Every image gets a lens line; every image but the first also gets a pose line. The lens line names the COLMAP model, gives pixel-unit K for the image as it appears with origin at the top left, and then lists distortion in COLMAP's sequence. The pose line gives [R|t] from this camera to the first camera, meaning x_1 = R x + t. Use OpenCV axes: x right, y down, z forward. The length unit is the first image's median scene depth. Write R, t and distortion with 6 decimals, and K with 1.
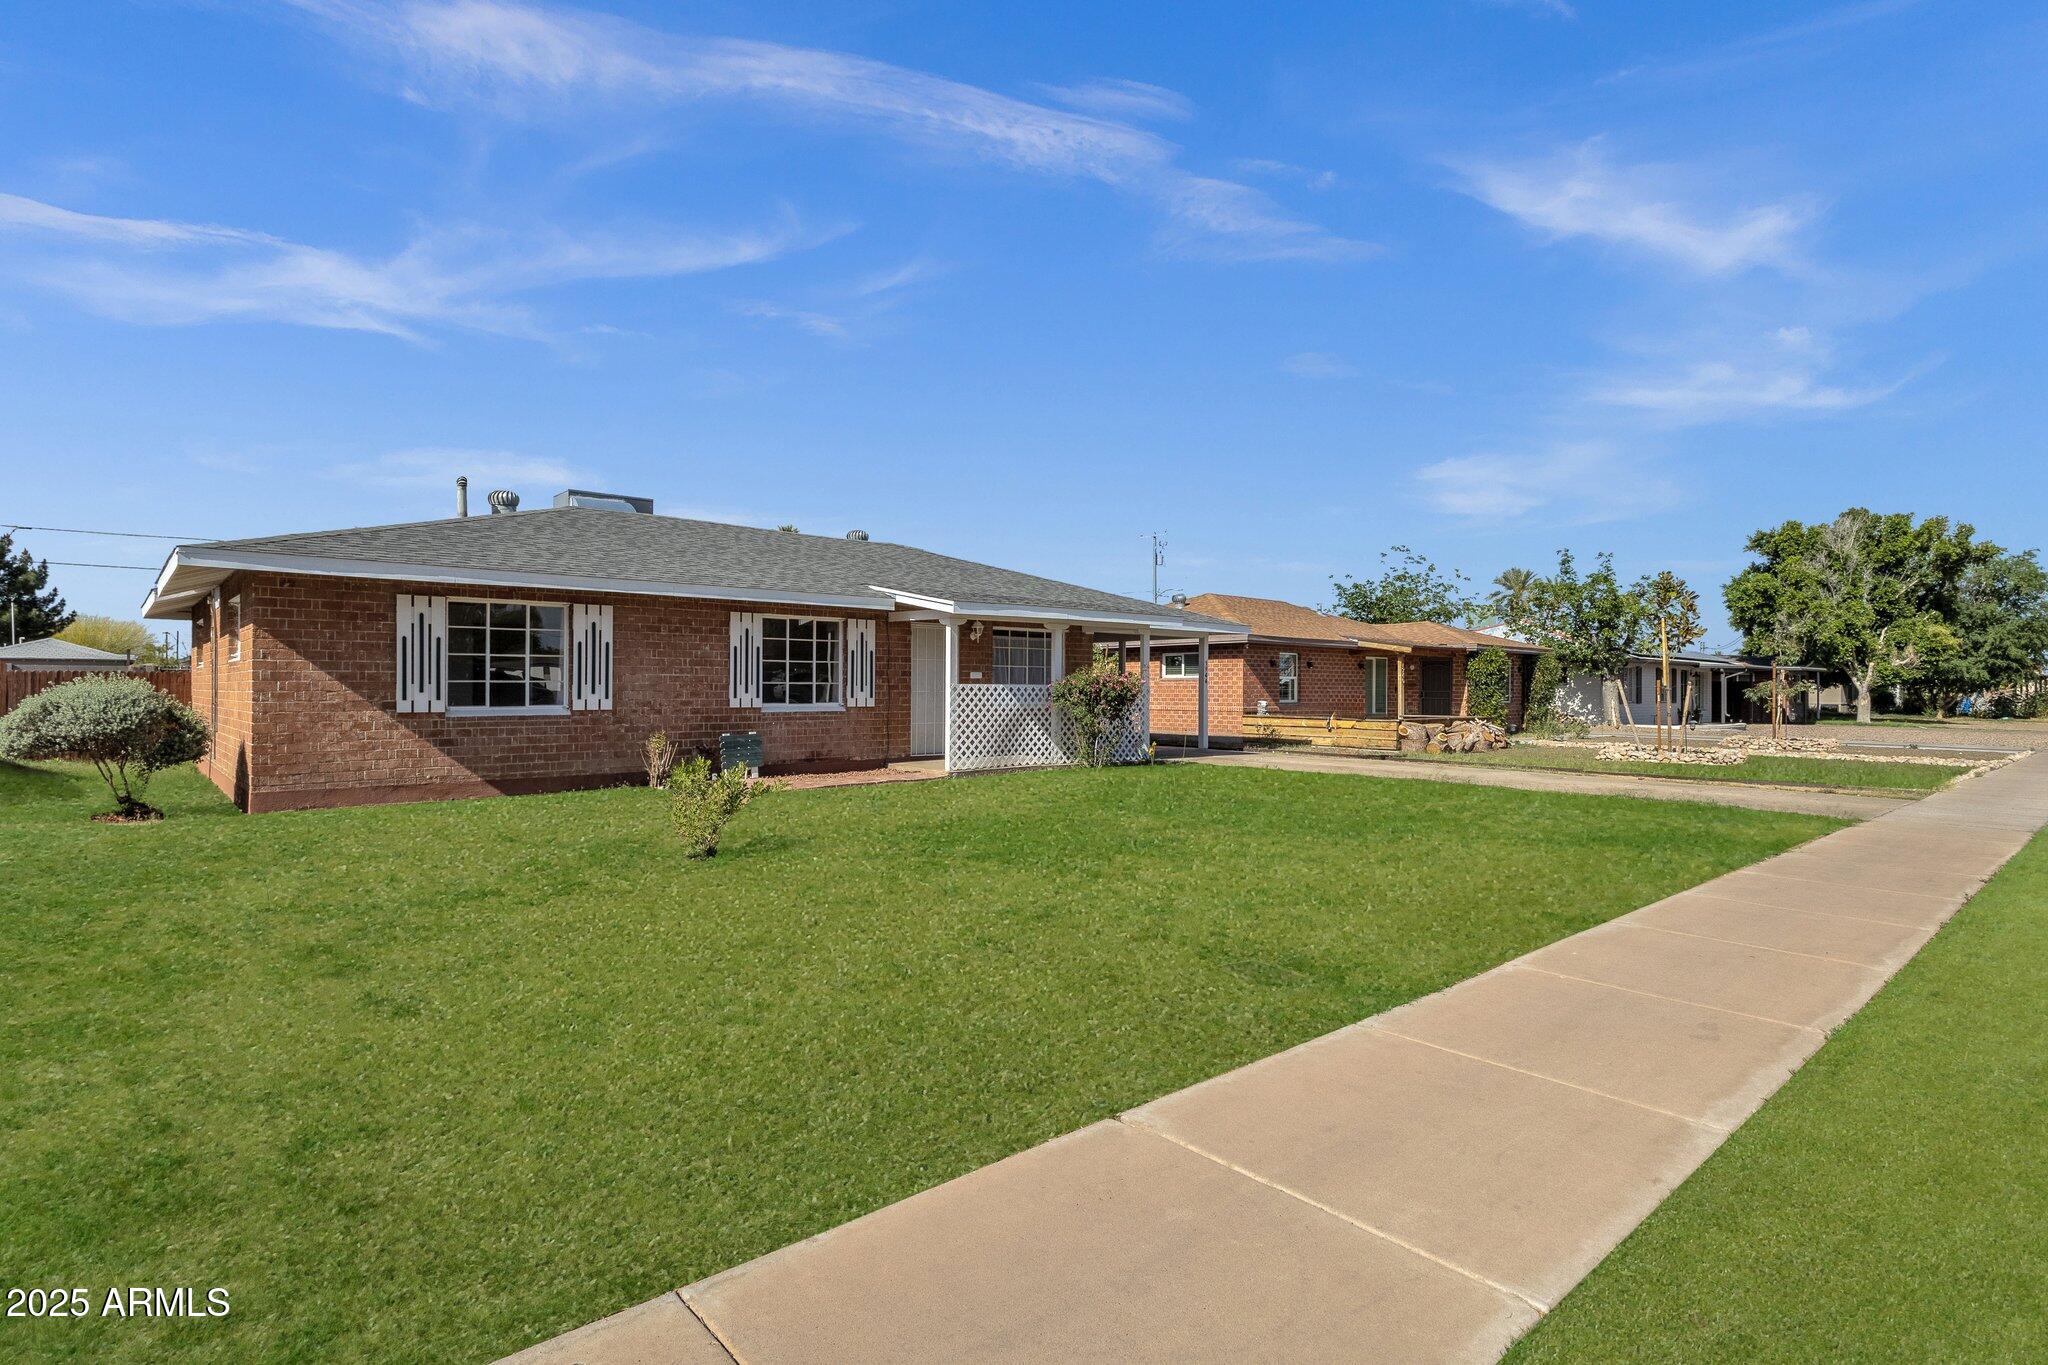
lens RADIAL K [[994.3, 0, 1024.0], [0, 994.3, 682.5], [0, 0, 1]] dist [-0.002650, -0.000436]
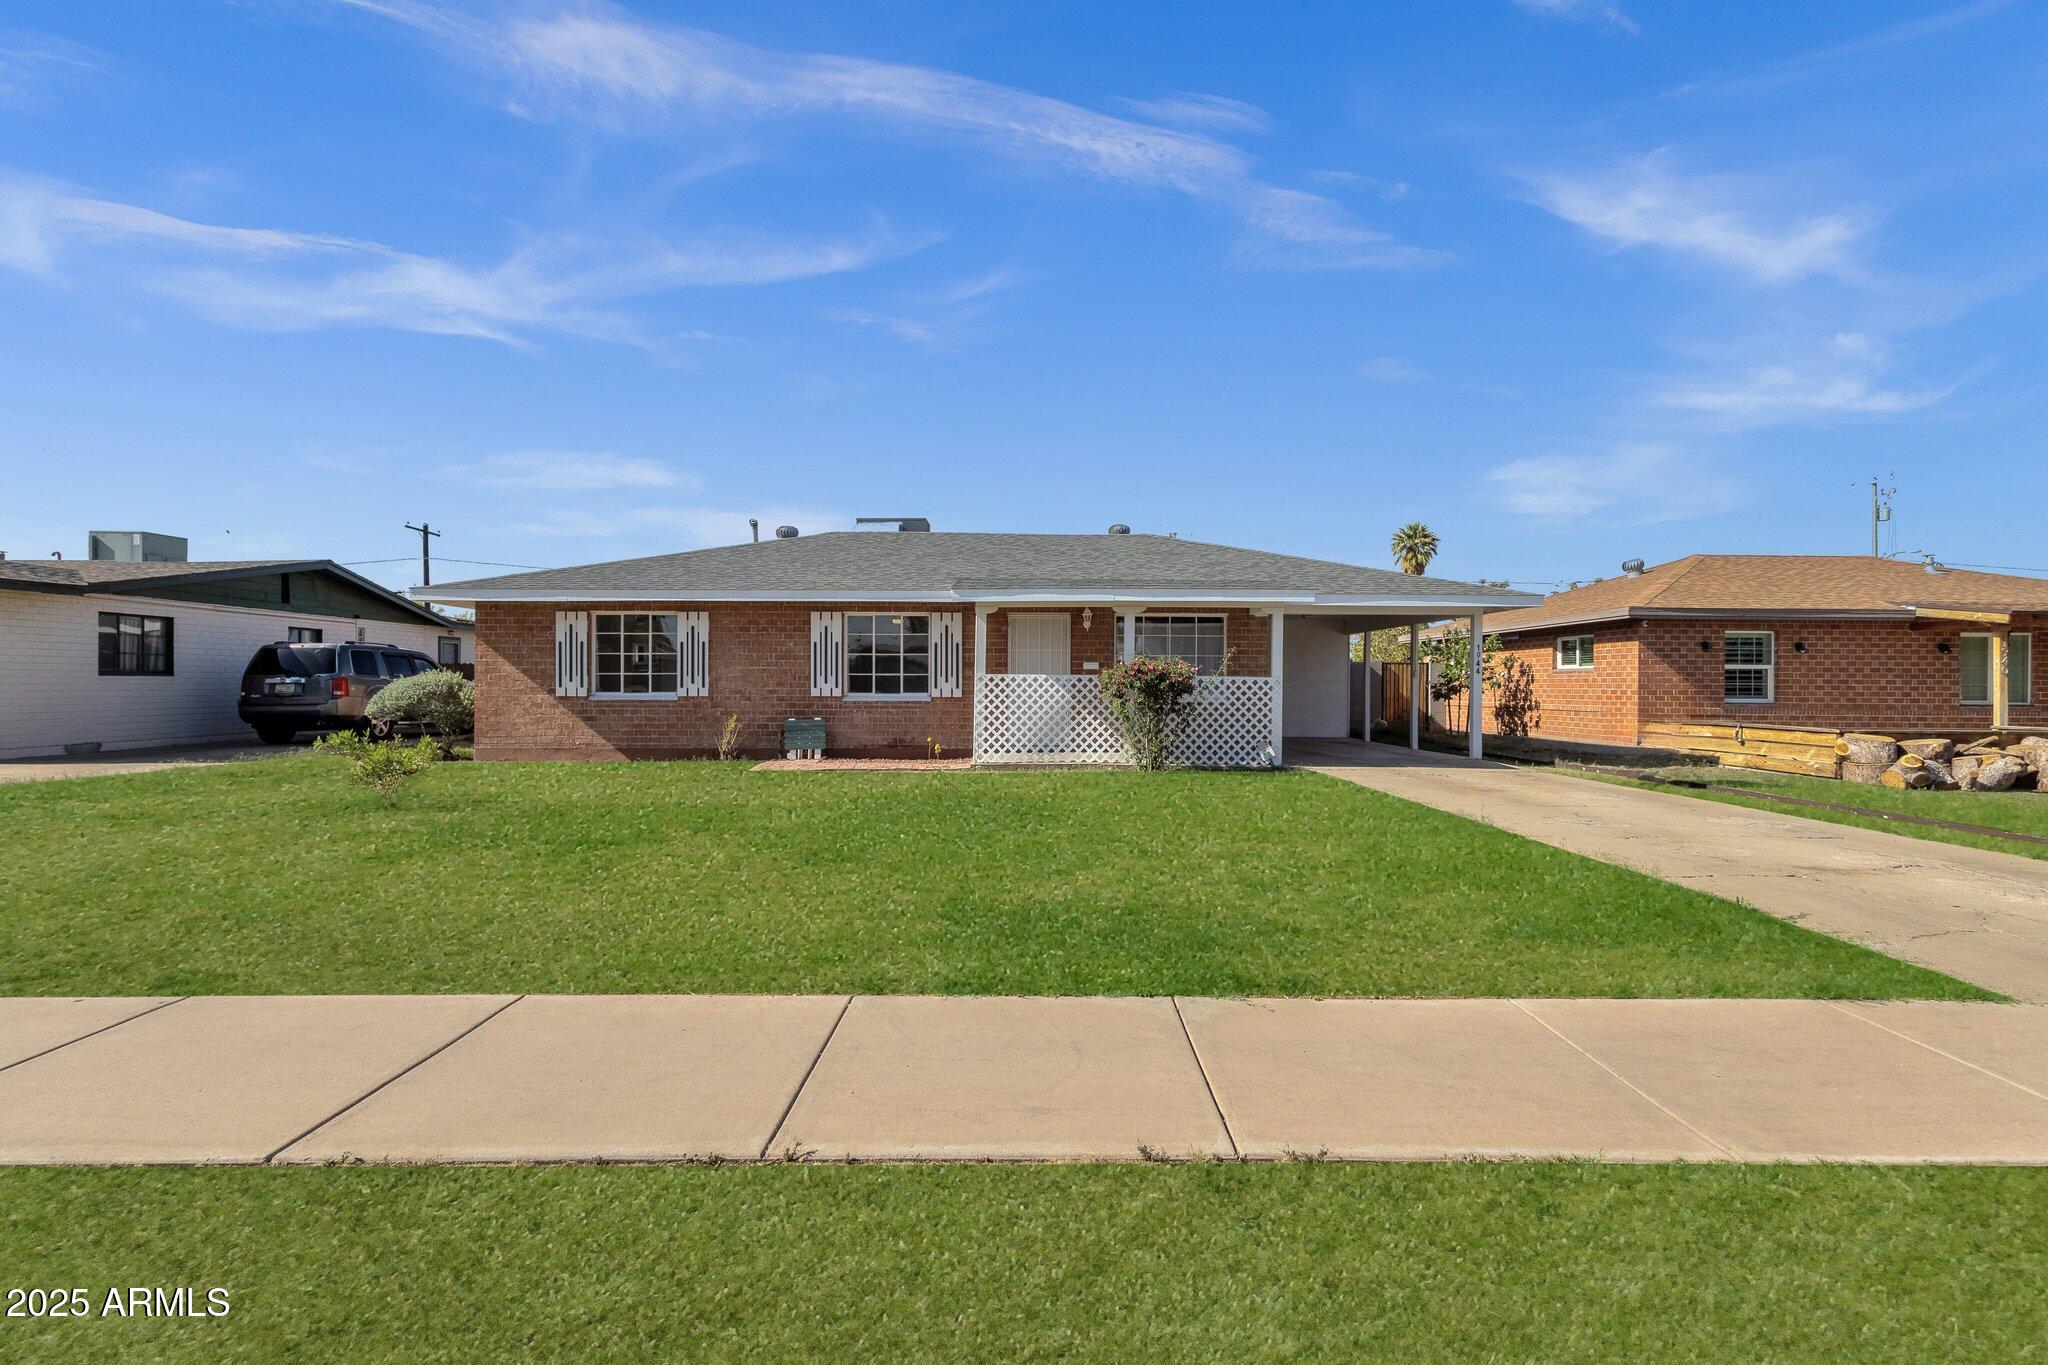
lens RADIAL K [[940.6, 0, 1024.0], [0, 940.6, 682.5], [0, 0, 1]] dist [0.009355, 0.000053]
pose [[0.757049, -0.002022, -0.653355, 0.582600], [0.001905, 0.999998, -0.000888, 0.010865], [0.653356, -0.000572, 0.757051, 0.338393]]
